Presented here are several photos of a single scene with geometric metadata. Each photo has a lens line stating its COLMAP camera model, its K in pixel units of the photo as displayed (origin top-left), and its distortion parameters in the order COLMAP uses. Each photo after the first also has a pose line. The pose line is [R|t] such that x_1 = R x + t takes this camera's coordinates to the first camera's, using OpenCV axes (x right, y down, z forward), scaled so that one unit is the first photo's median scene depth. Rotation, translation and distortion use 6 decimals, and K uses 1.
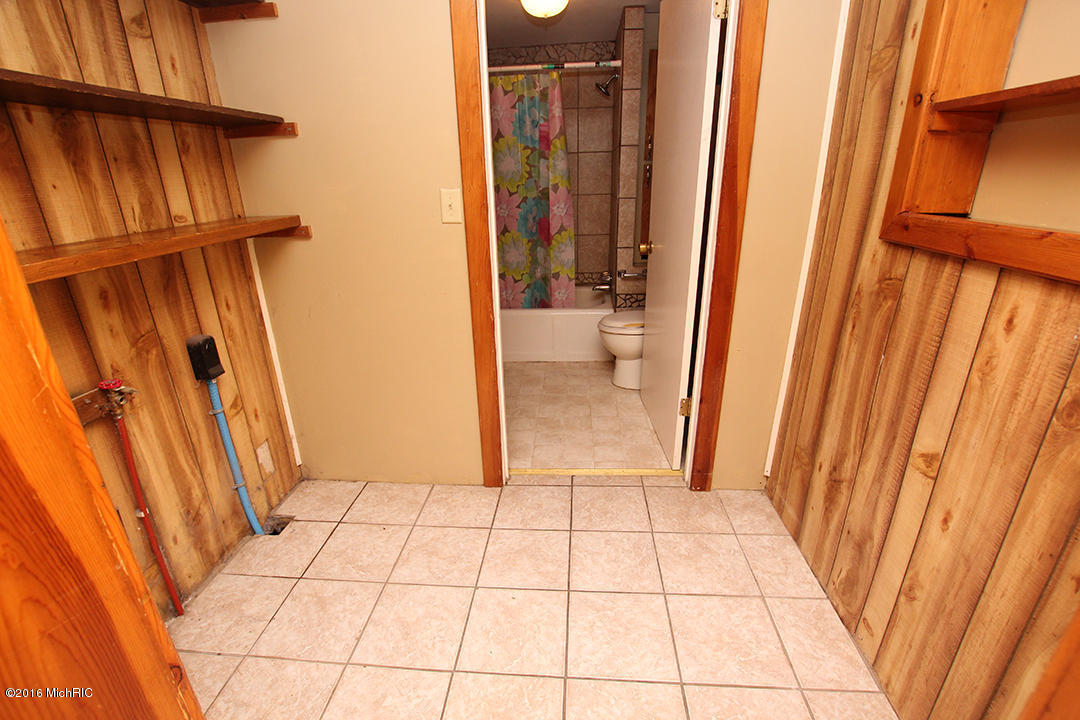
lens RADIAL K [[501.9, 0, 540.0], [0, 501.9, 360.0], [0, 0, 1]] dist [-0.030388, -0.000042]
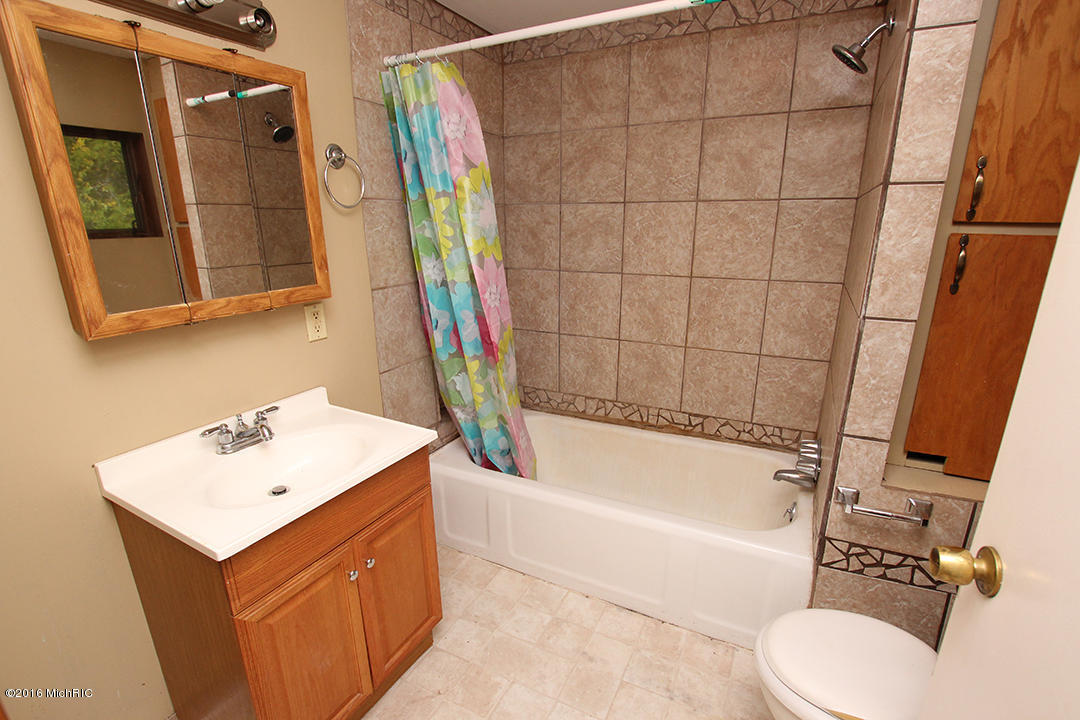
lens RADIAL K [[501.9, 0, 540.0], [0, 501.9, 360.0], [0, 0, 1]] dist [-0.030388, -0.000042]
pose [[0.919228, 0.129959, -0.371658, 0.069183], [-0.158718, 0.986170, -0.047723, -0.216836], [0.360316, 0.102857, 0.927142, 0.521617]]
